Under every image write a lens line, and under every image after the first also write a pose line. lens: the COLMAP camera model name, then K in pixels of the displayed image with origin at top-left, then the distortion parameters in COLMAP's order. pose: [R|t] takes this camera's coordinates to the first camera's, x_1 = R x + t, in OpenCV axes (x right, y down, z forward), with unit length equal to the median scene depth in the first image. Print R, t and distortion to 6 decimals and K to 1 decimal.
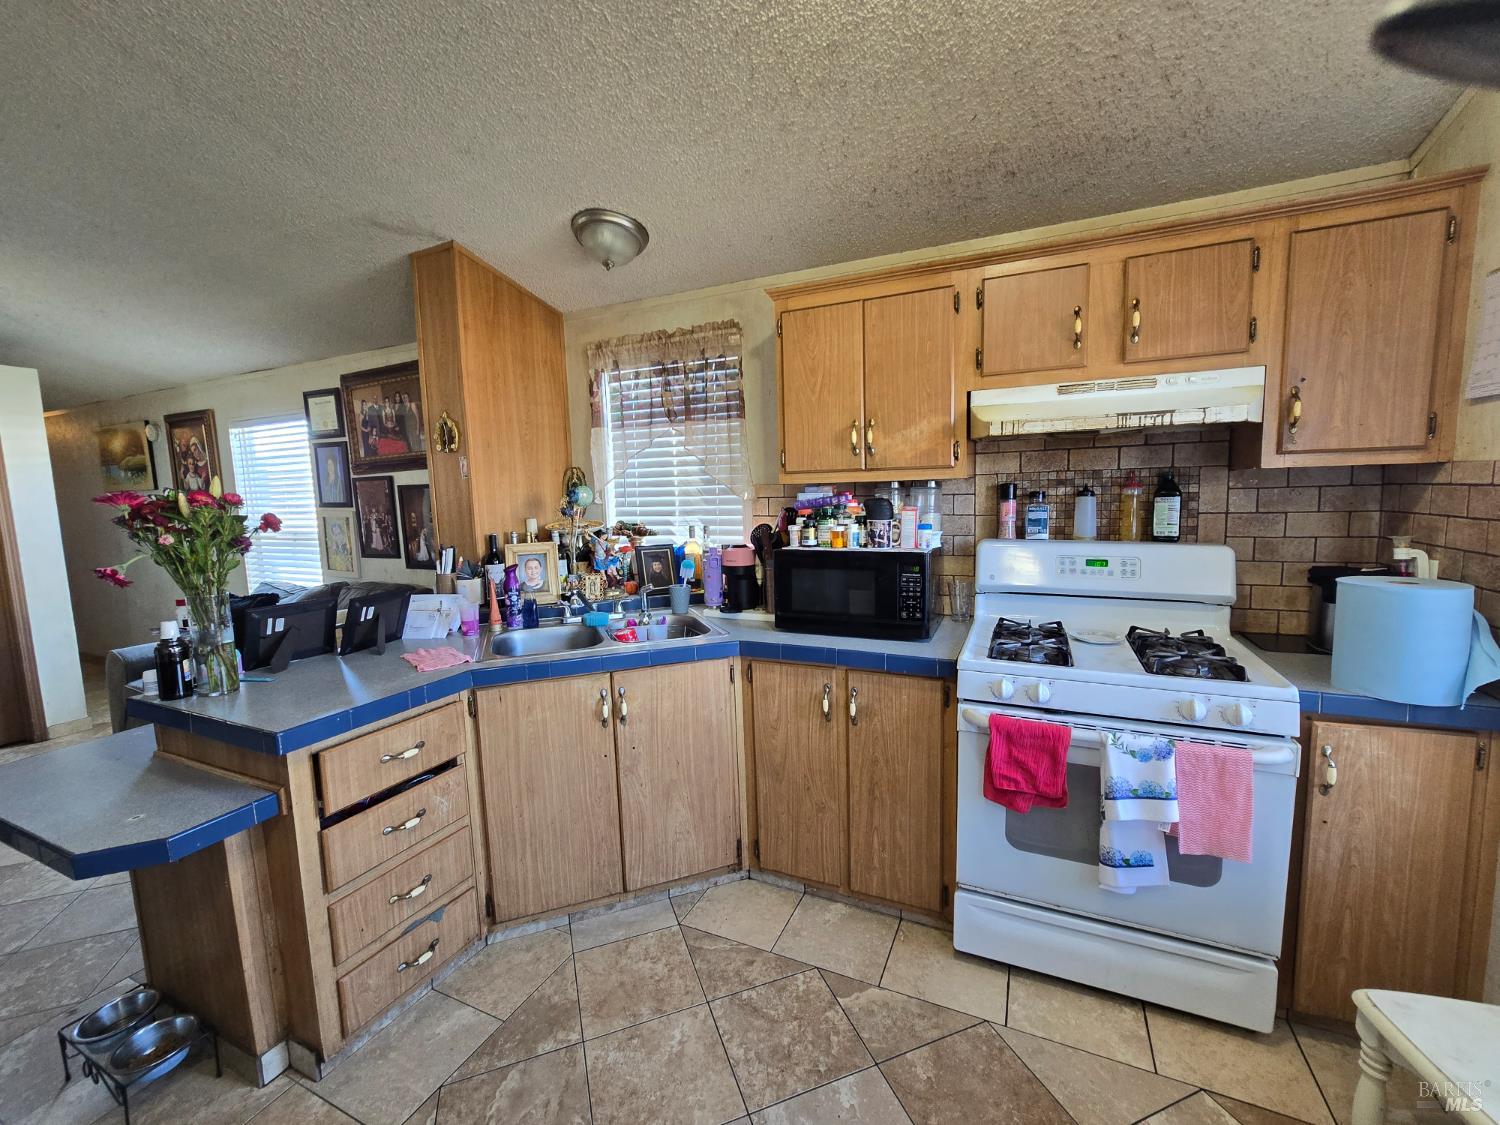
lens RADIAL K [[617.1, 0, 750.6], [0, 617.1, 557.8], [0, 0, 1]] dist [-0.012825, -0.000244]
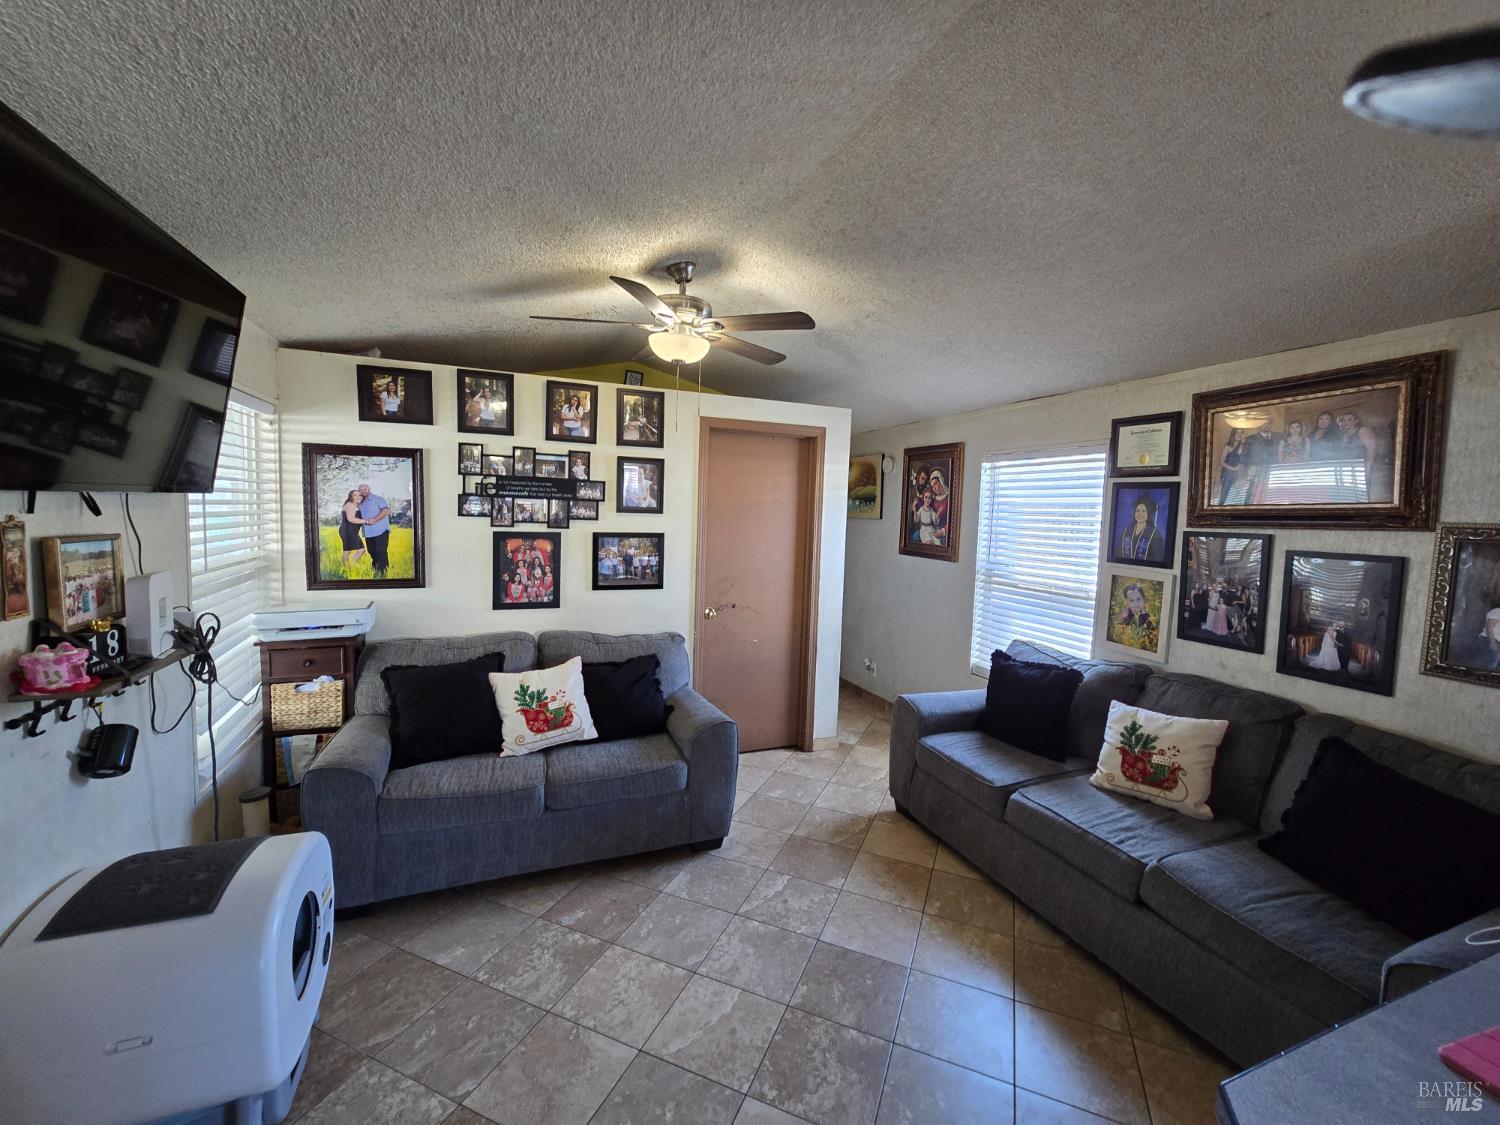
lens RADIAL K [[617.1, 0, 750.1], [0, 617.1, 555.4], [0, 0, 1]] dist [-0.012825, -0.000244]
pose [[0.719214, 0.100726, -0.687449, -0.507324], [-0.129814, 0.991493, 0.009462, -0.038697], [0.682554, 0.082435, 0.726171, 0.100285]]
